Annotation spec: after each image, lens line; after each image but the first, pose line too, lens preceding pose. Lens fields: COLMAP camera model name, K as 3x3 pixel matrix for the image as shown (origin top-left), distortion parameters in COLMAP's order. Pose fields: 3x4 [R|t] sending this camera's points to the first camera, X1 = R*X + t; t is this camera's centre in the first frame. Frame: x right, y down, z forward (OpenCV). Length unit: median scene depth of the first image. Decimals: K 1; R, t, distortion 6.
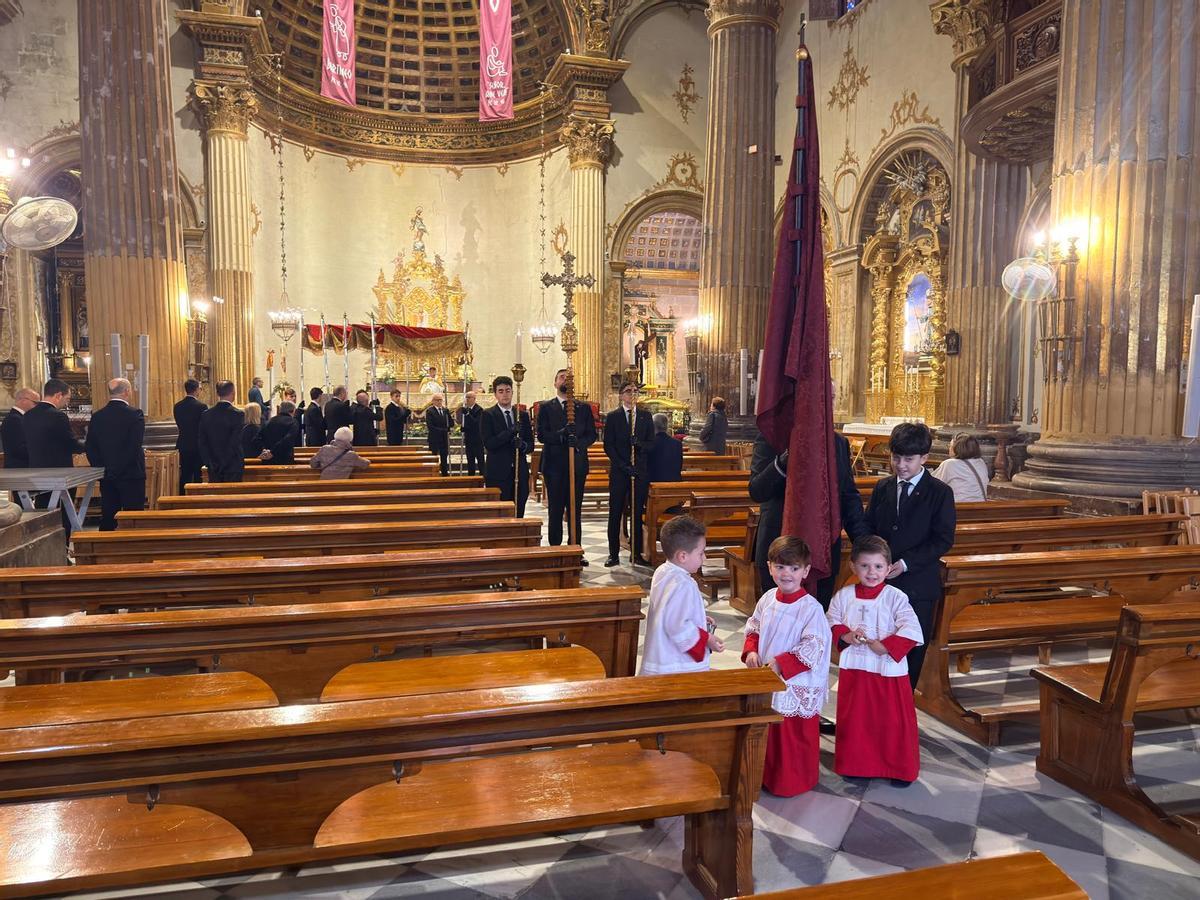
lens RADIAL K [[984.7, 0, 645.1], [0, 984.7, 494.3], [0, 0, 1]] dist [0.046783, -0.064542]
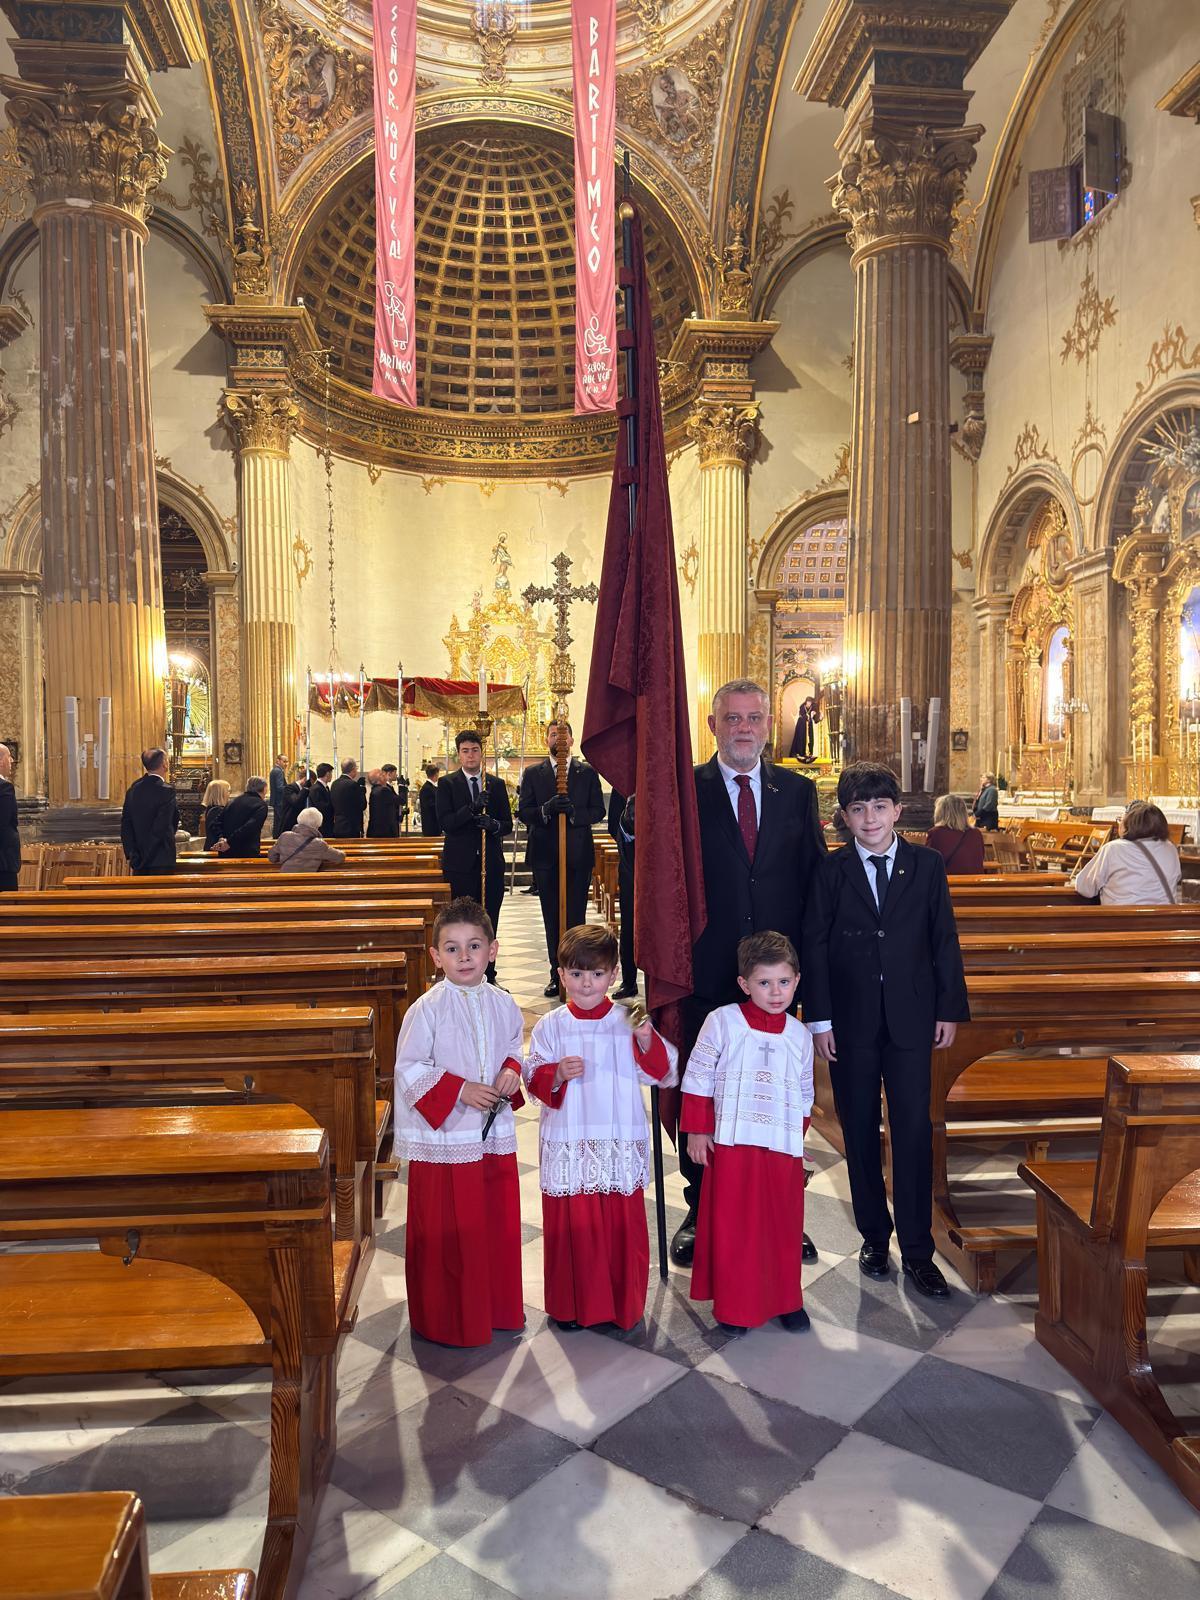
lens RADIAL K [[1311.5, 0, 605.0], [0, 1311.5, 845.9], [0, 0, 1]] dist [0.038680, -0.064132]
pose [[0.977577, -0.003642, -0.210545, 0.069143], [-0.007478, 0.998619, -0.051997, 0.006410], [0.210444, 0.052406, 0.976200, 0.036966]]
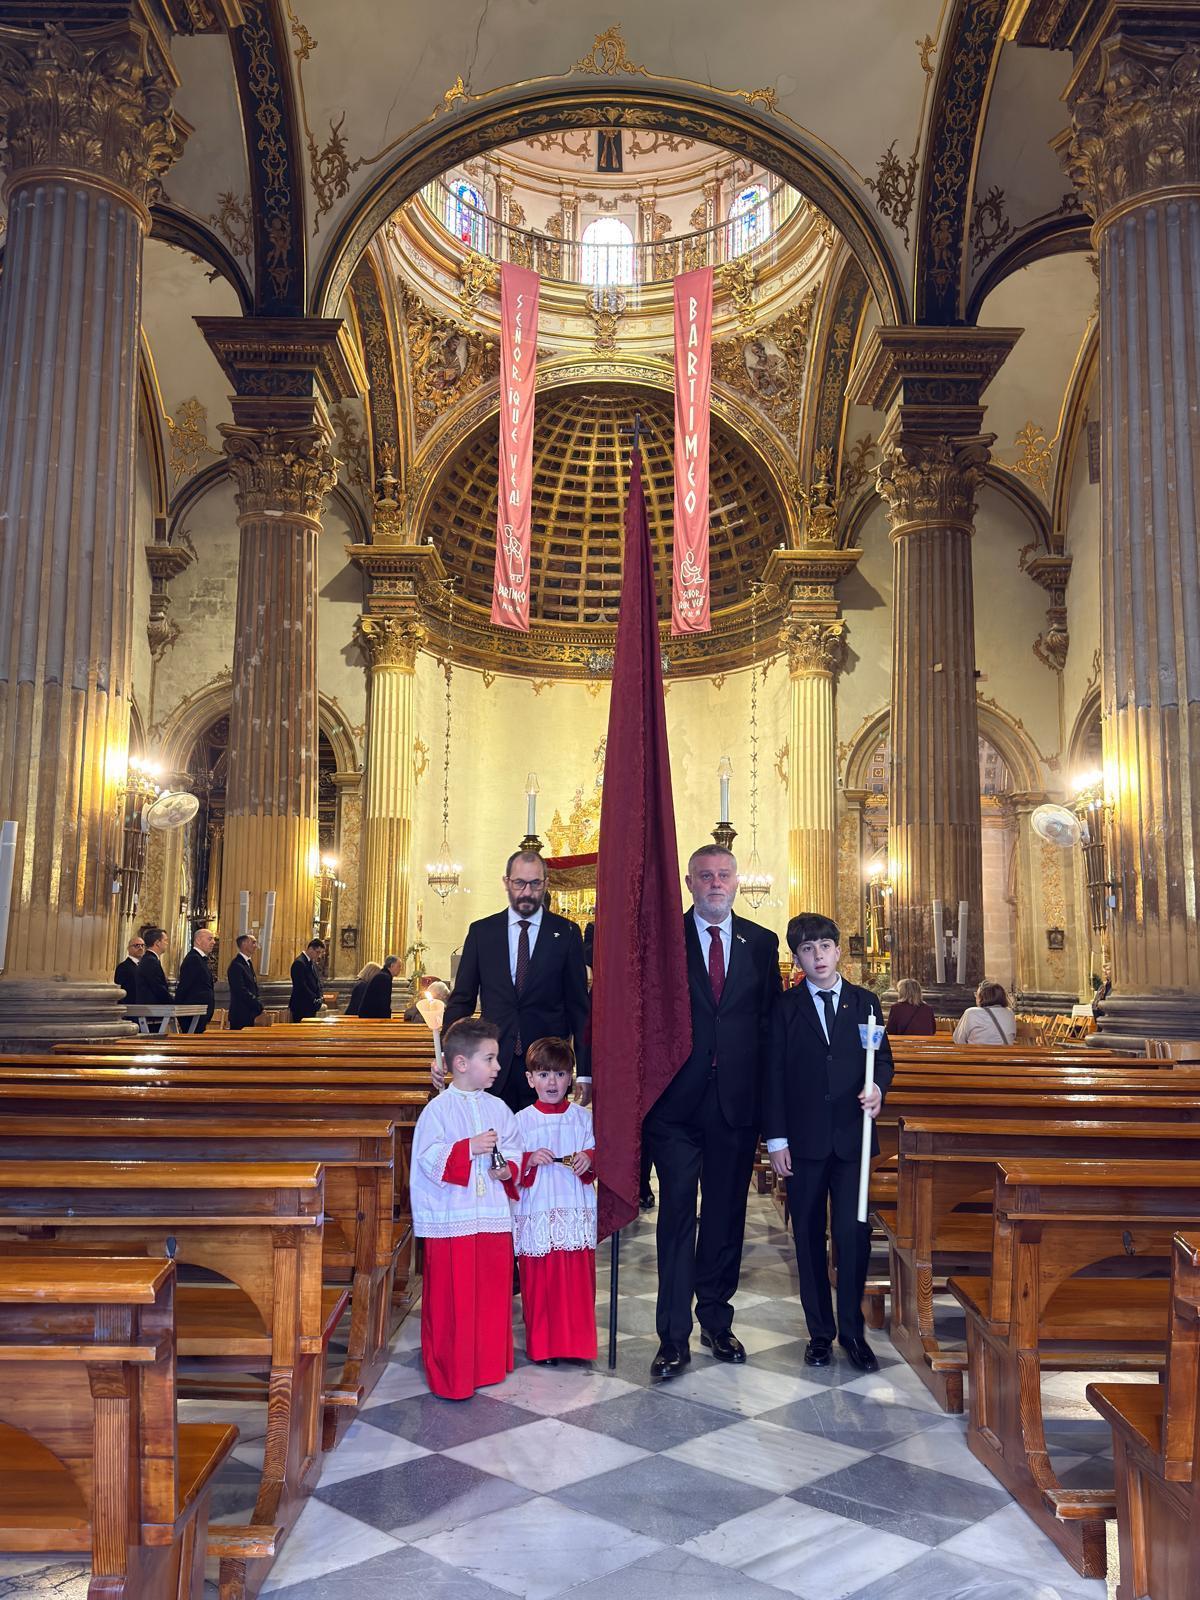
lens RADIAL K [[1635.6, 0, 600.3], [0, 1635.6, 772.4], [0, 0, 1]] dist [0.234292, -0.442510]
pose [[0.953517, -0.033438, -0.299478, 0.193871], [-0.035785, 0.974227, -0.222712, 0.049614], [0.299207, 0.223077, 0.927746, -0.290342]]
